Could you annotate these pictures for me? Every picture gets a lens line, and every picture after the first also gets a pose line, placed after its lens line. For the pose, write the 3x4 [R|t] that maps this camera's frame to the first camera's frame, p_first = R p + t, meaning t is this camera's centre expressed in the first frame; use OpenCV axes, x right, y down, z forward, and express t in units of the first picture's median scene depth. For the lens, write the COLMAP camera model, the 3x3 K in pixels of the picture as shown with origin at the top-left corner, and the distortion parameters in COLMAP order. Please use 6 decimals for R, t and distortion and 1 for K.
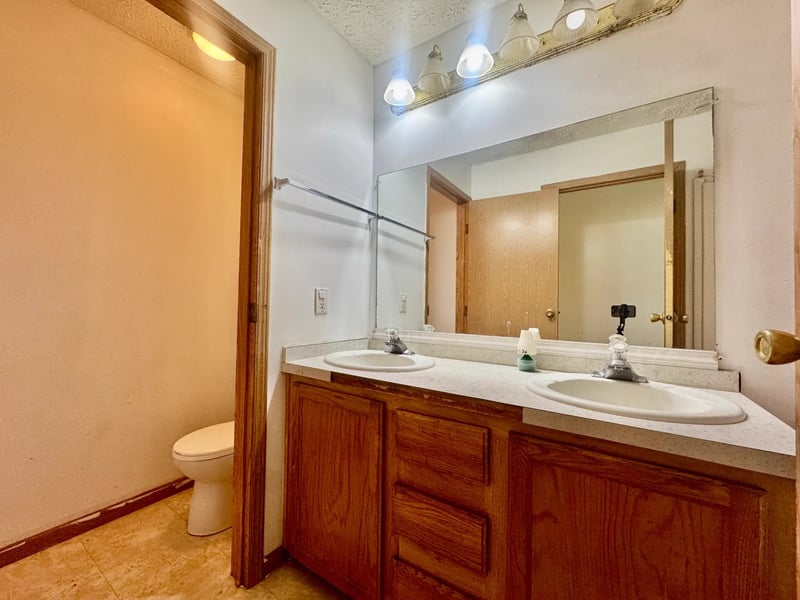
lens RADIAL K [[320.7, 0, 400.0], [0, 320.7, 300.0], [0, 0, 1]] dist [-0.001360, -0.000103]
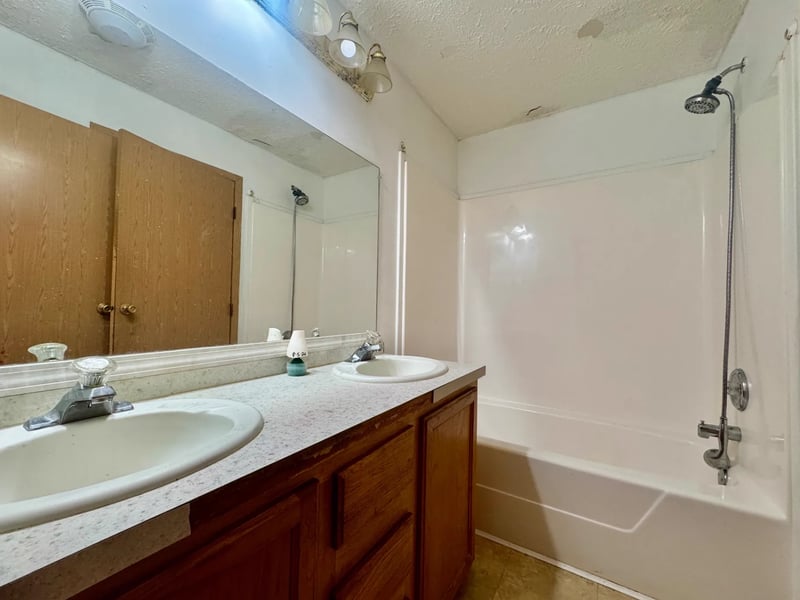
lens RADIAL K [[320.7, 0, 400.0], [0, 320.7, 300.0], [0, 0, 1]] dist [-0.001360, -0.000103]
pose [[-0.022597, 0.004646, 0.999734, -0.521959], [-0.034636, 0.999385, -0.005428, 0.002620], [-0.999144, -0.034750, -0.022422, 0.740505]]
